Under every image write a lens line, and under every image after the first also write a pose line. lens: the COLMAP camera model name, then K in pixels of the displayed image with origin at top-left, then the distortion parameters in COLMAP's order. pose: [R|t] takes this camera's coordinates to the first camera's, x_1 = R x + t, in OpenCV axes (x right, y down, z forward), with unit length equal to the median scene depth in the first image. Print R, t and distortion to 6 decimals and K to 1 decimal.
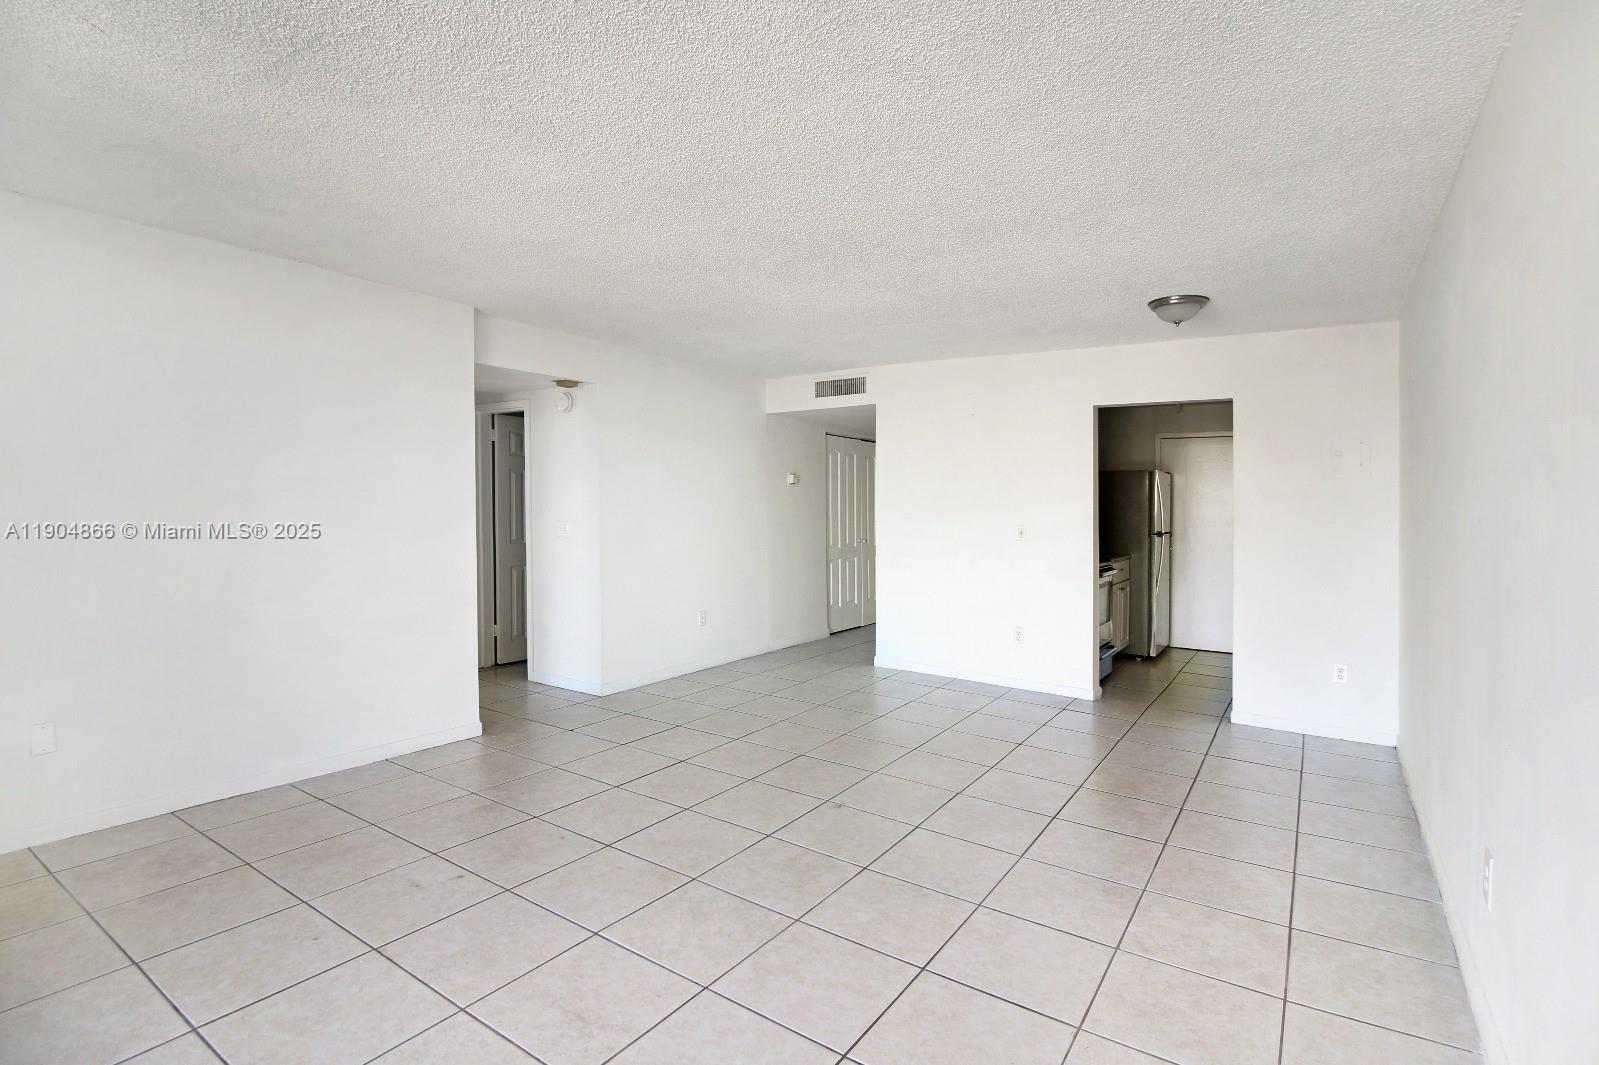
lens RADIAL K [[768.0, 0, 795.8], [0, 768.0, 496.0], [0, 0, 1]] dist [-0.010234, -0.000986]
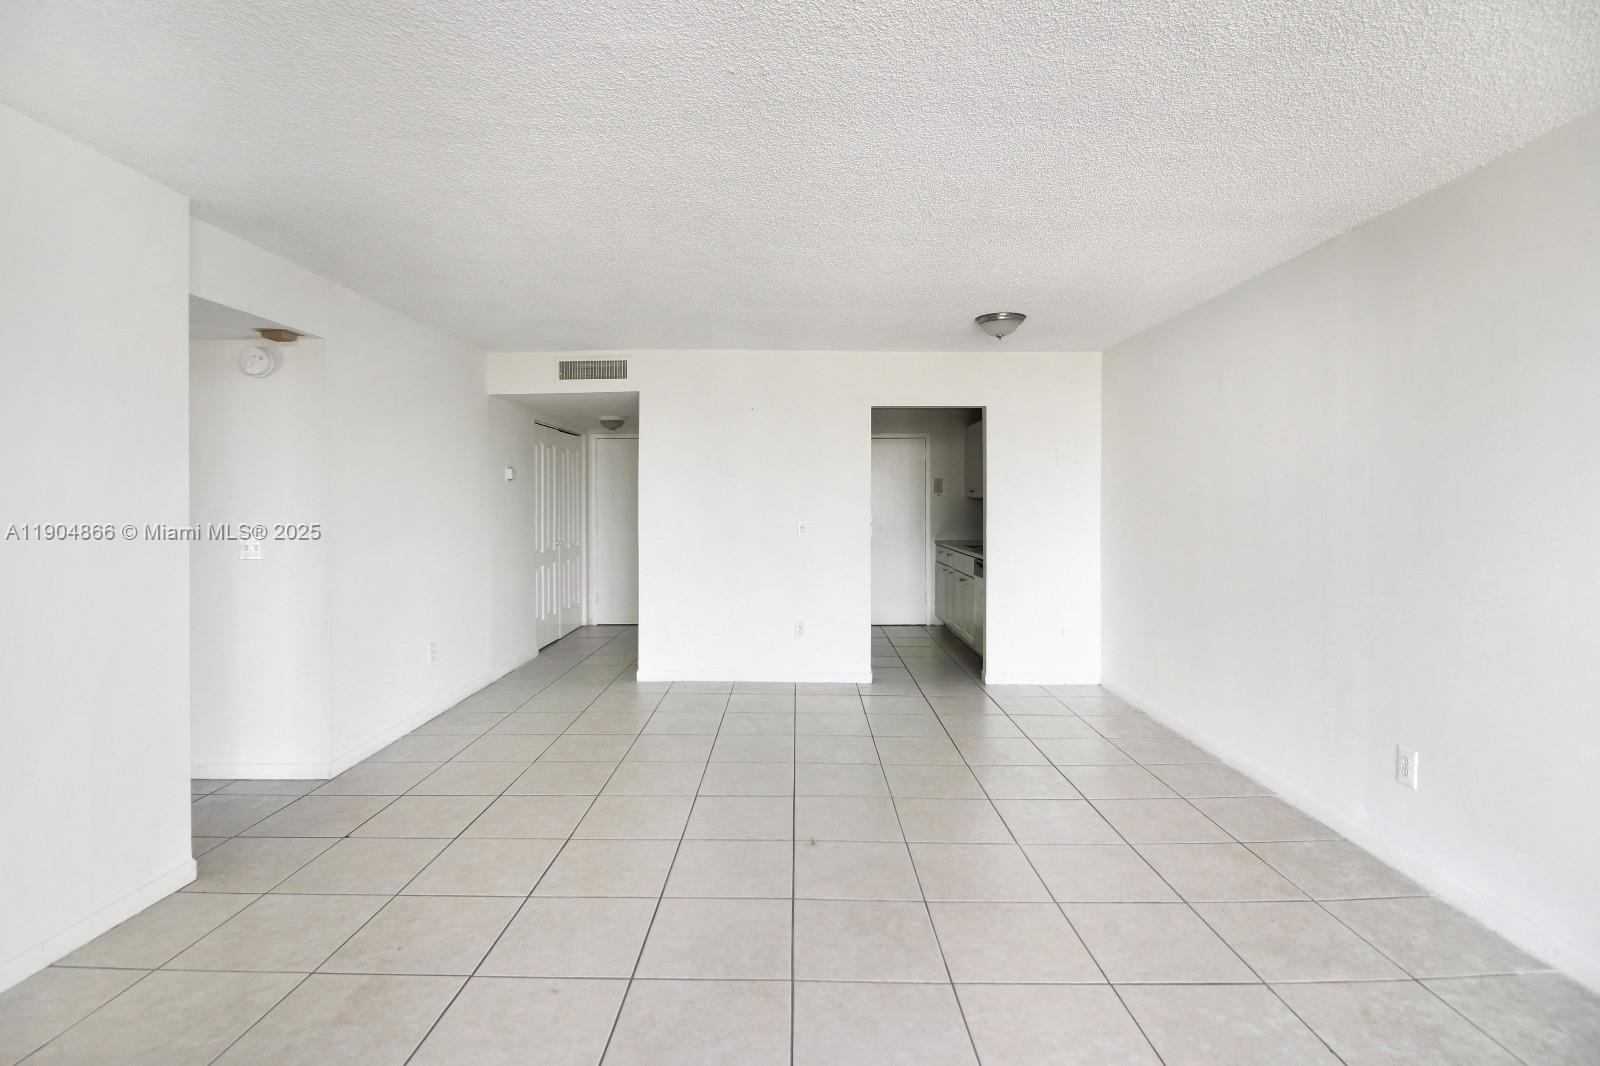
lens RADIAL K [[768.5, 0, 796.3], [0, 768.5, 496.5], [0, 0, 1]] dist [-0.010234, -0.000986]
pose [[0.834144, -0.014266, 0.551363, -0.267516], [0.009279, 0.999887, 0.011834, -0.005794], [-0.551469, -0.004755, 0.834182, 0.160433]]
